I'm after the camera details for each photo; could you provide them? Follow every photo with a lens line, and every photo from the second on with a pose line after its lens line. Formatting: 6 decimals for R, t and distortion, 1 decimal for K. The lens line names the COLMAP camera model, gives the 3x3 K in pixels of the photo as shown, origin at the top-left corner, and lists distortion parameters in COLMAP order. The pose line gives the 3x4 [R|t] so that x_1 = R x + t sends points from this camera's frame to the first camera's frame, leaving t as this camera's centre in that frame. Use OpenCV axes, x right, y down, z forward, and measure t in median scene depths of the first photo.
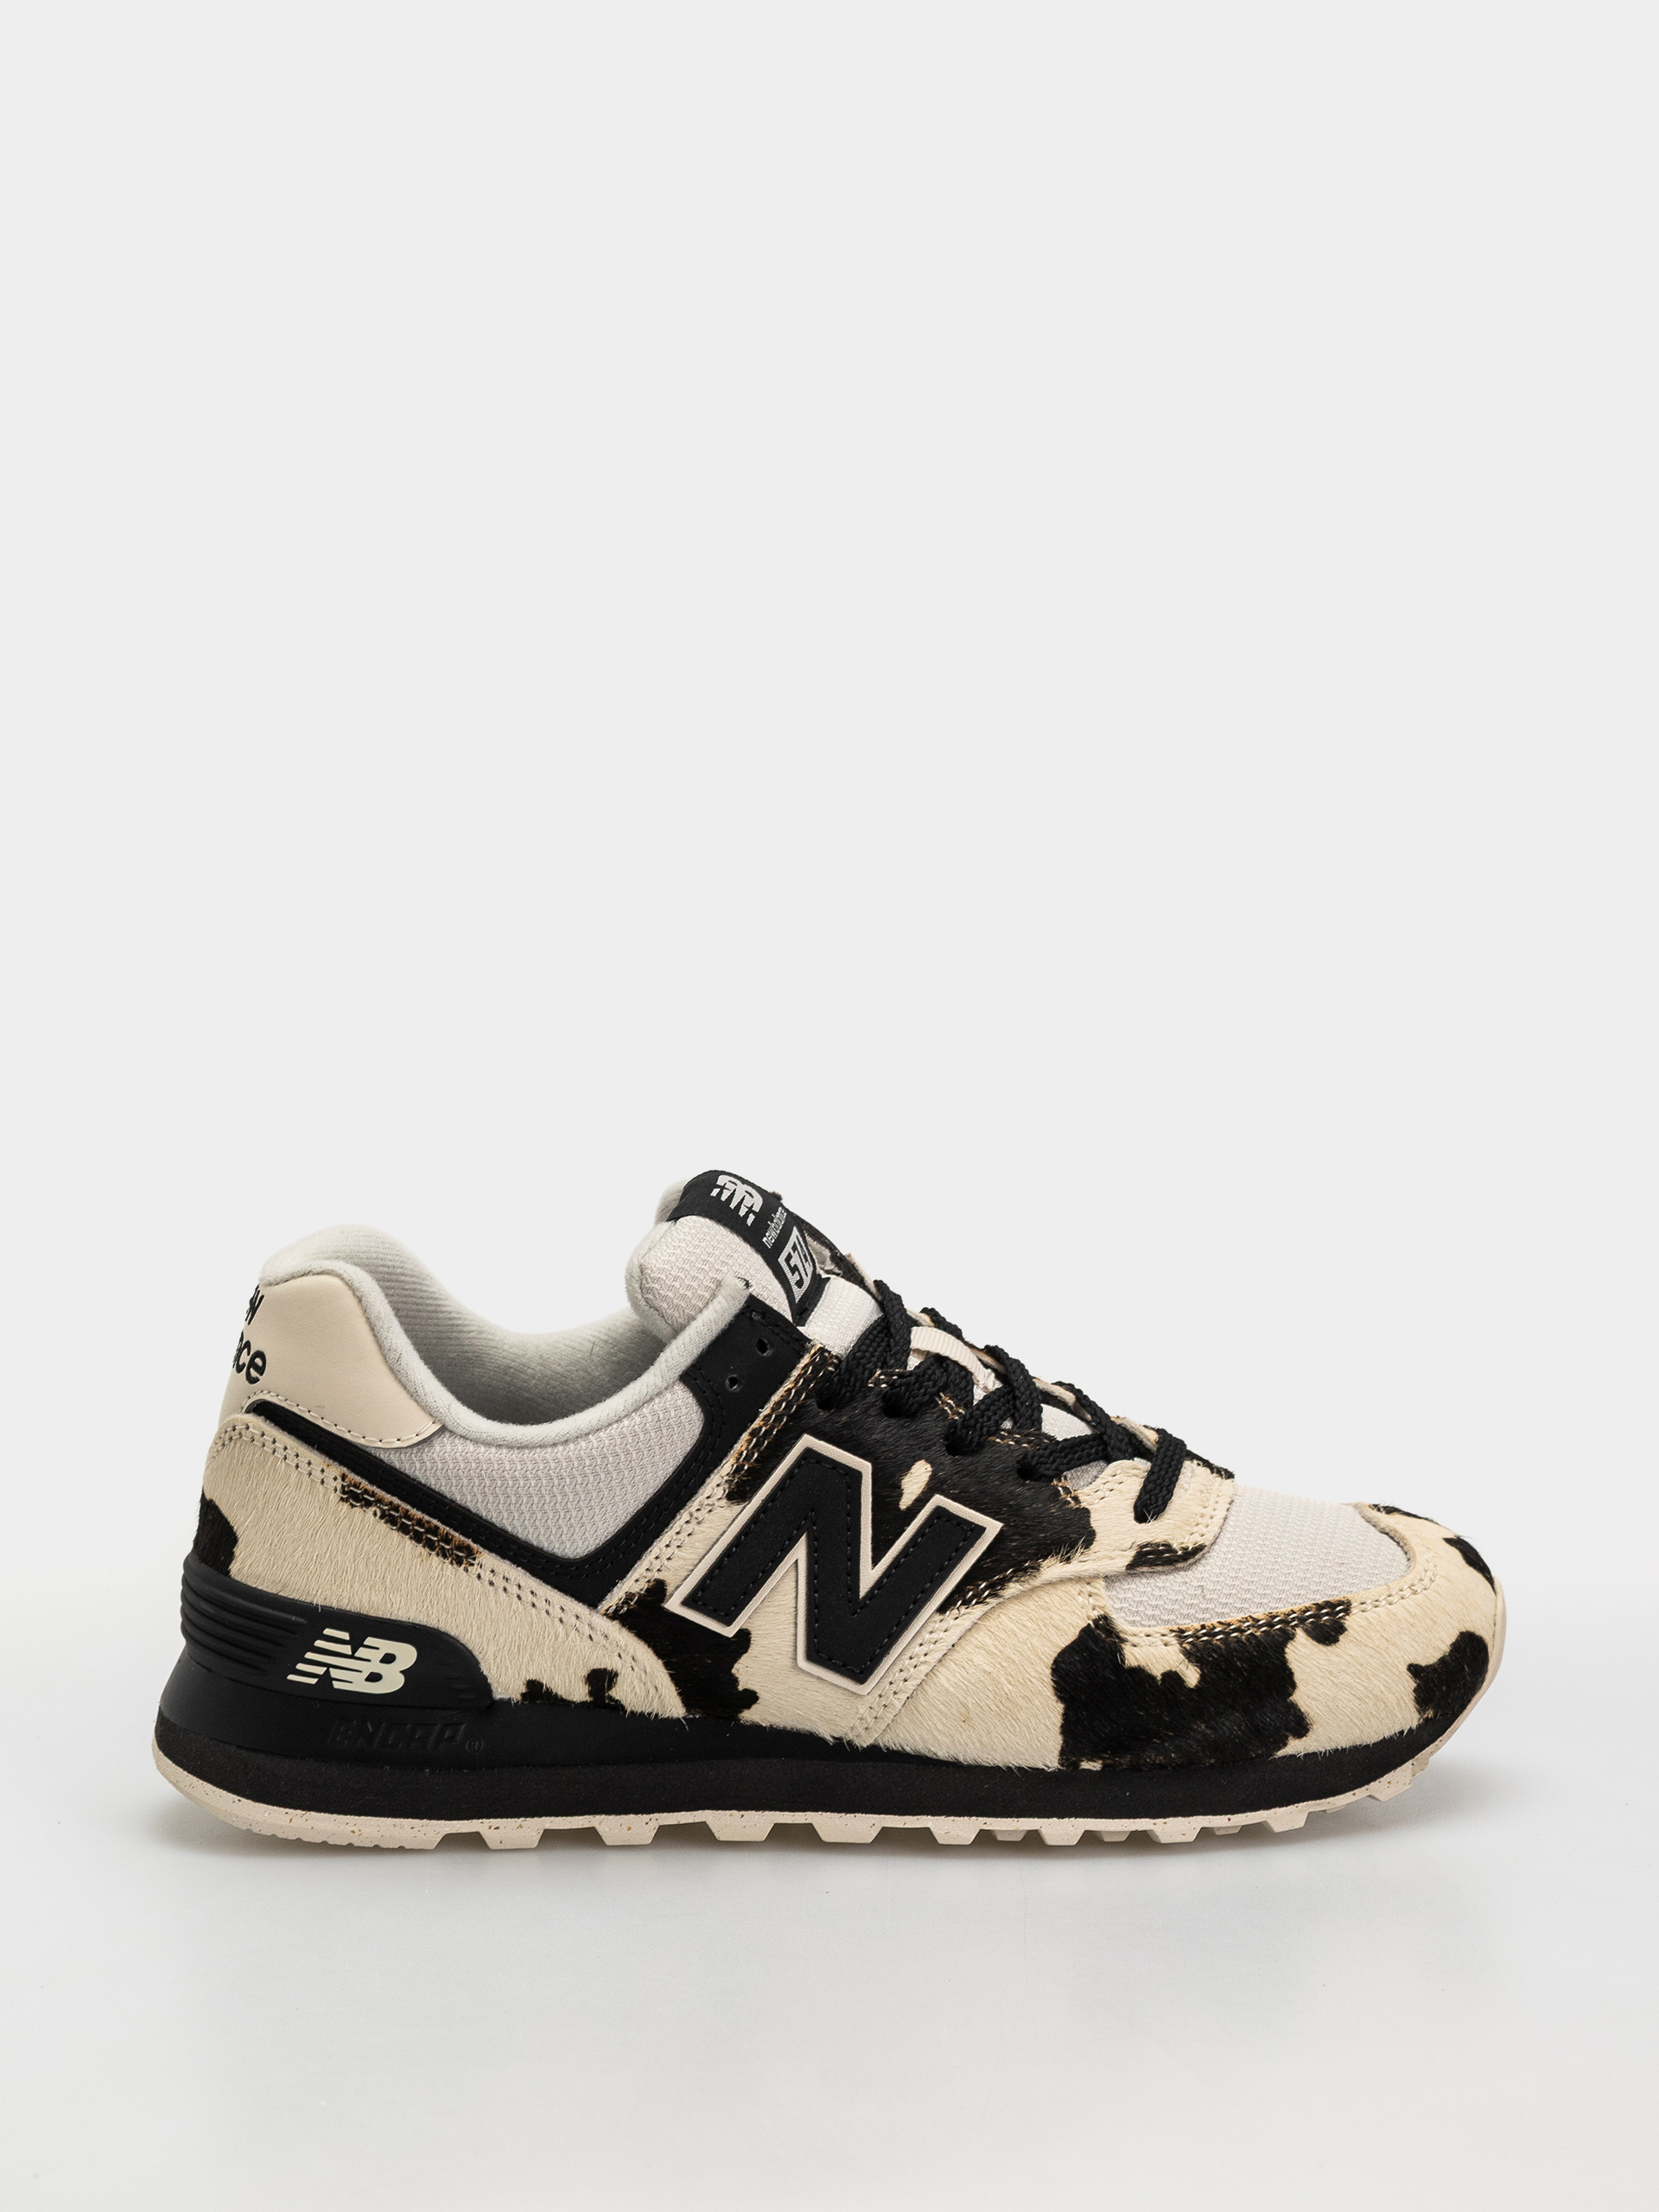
lens RADIAL K [[7508.3, 0, 721.8], [0, 7508.3, 1028.1], [0, 0, 1]] dist [0.026777, 0.608342]
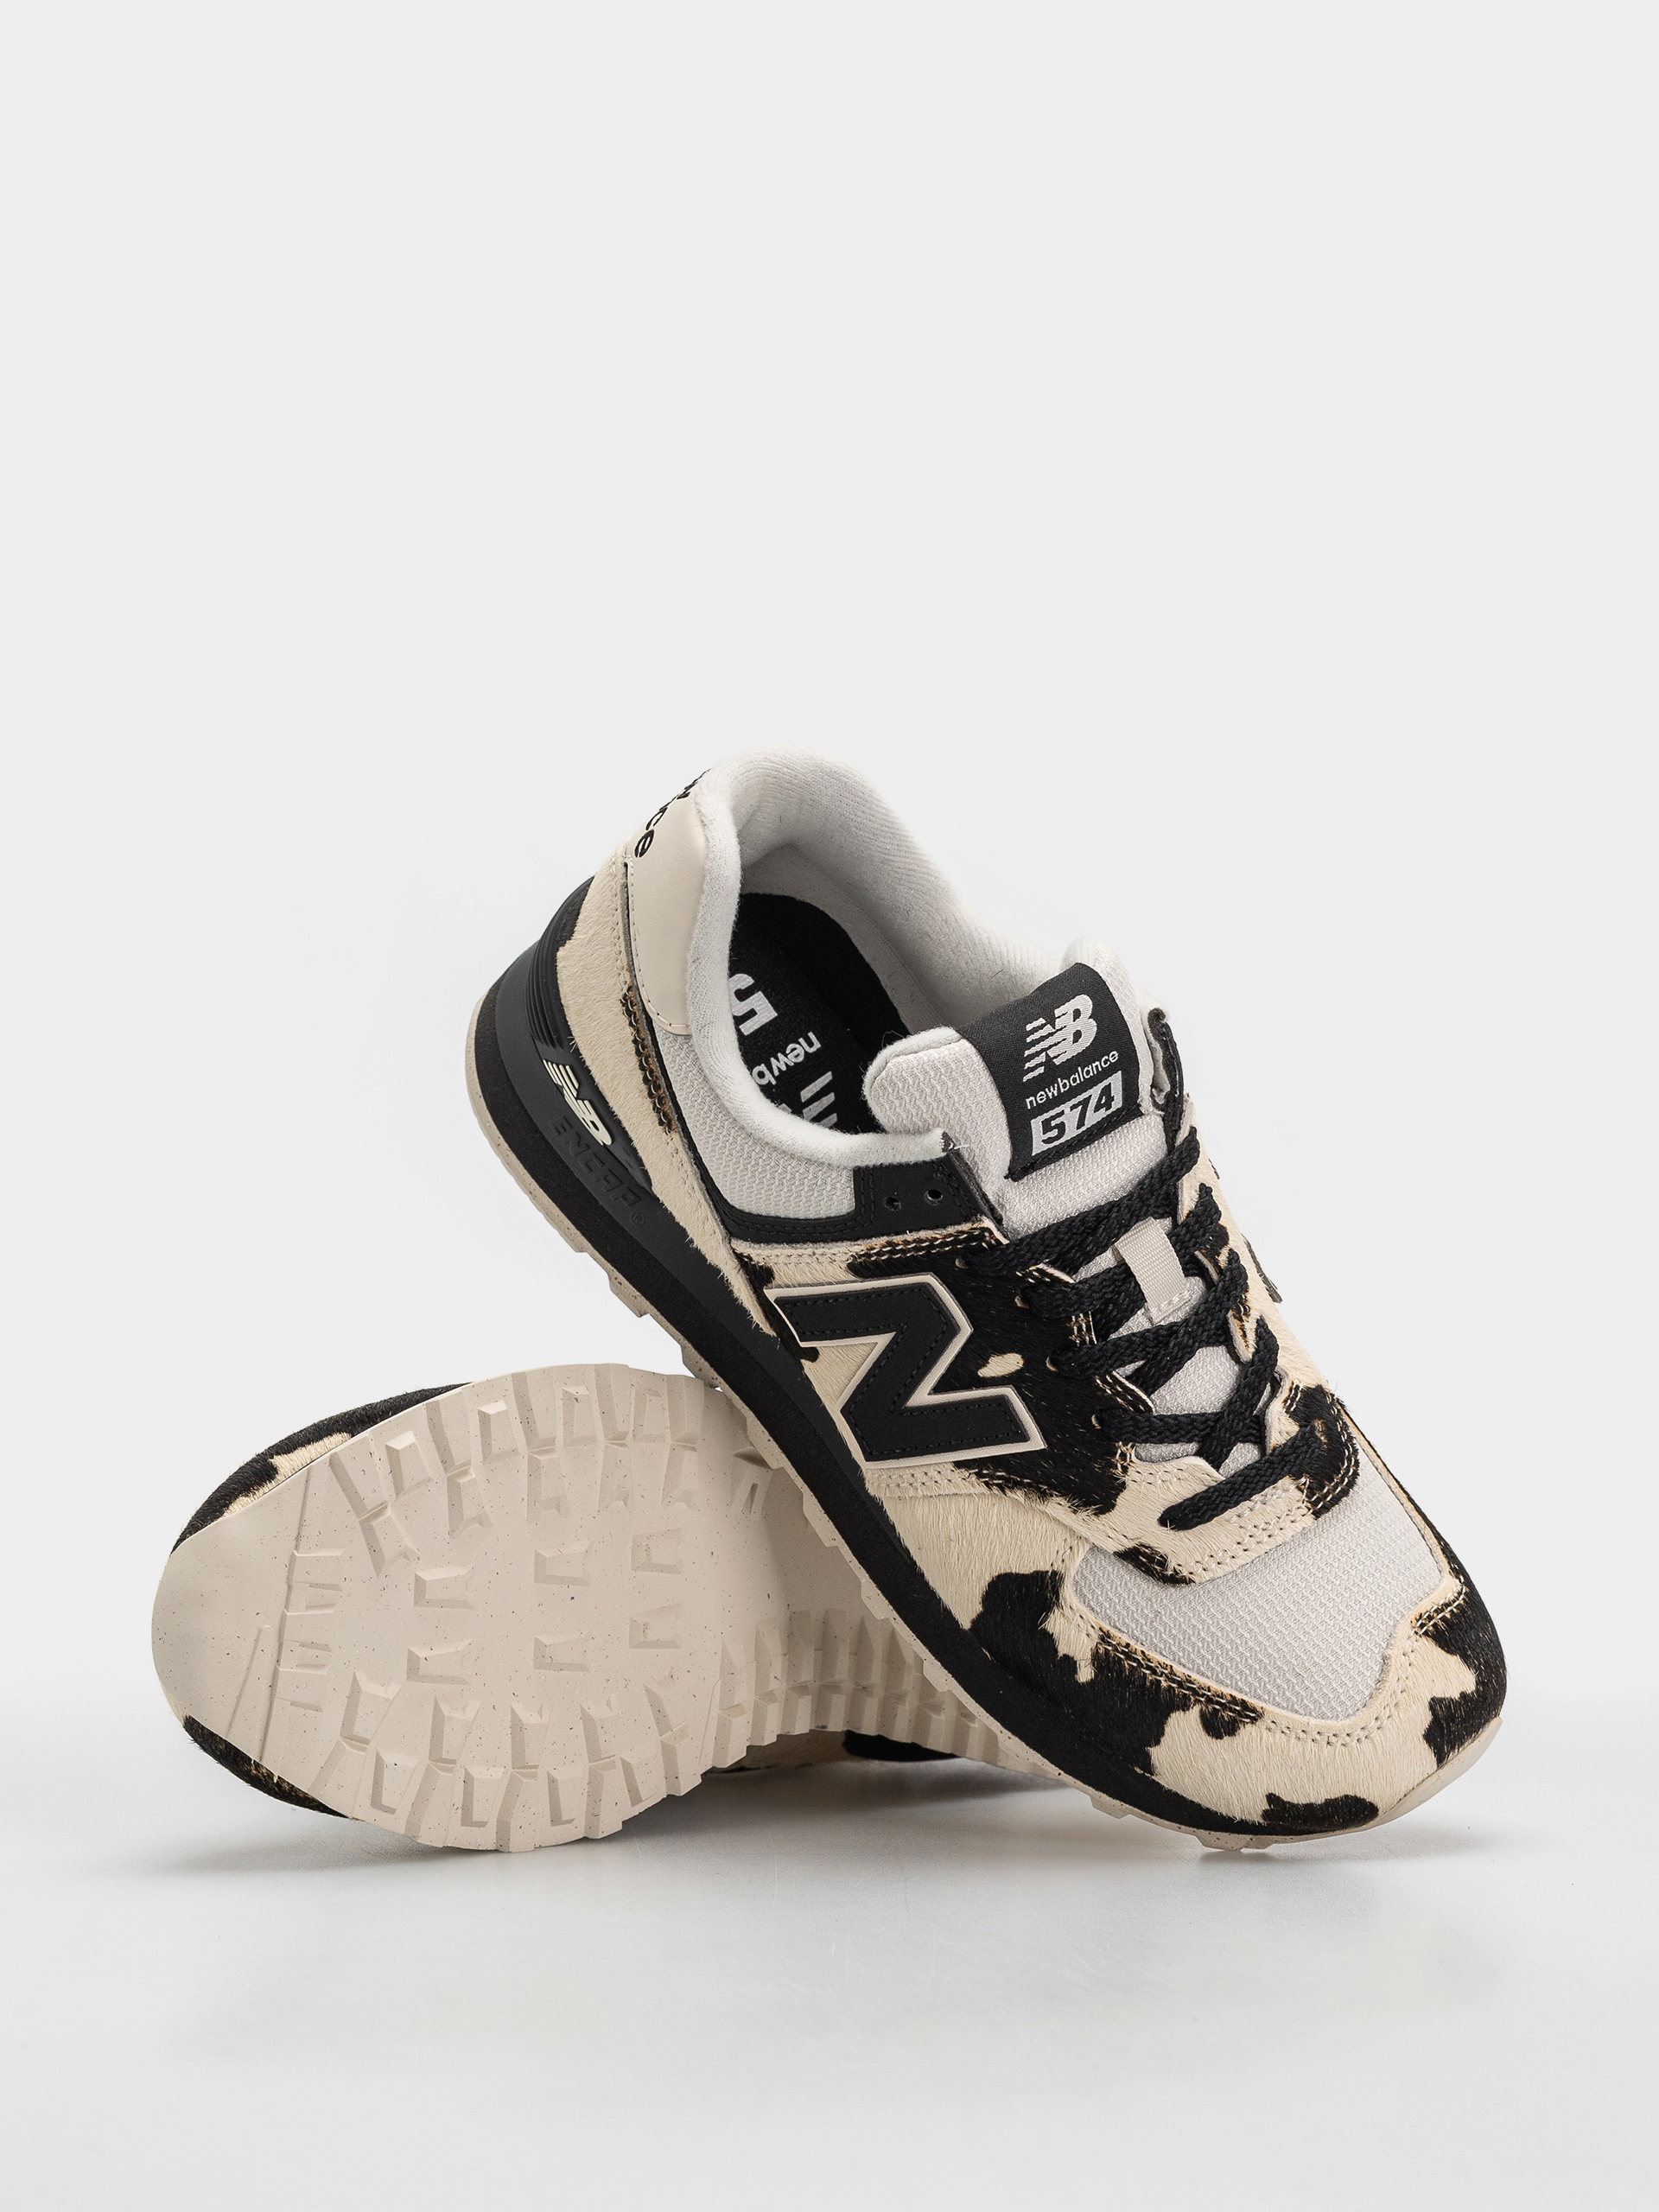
lens RADIAL K [[7508.3, 0, 721.8], [0, 7508.3, 1028.1], [0, 0, 1]] dist [0.026777, 0.608342]
pose [[0.691704, 0.675041, -0.256641, 0.235379], [-0.366192, 0.634141, 0.681006, -0.666698], [0.622454, -0.377074, 0.685833, 0.278490]]
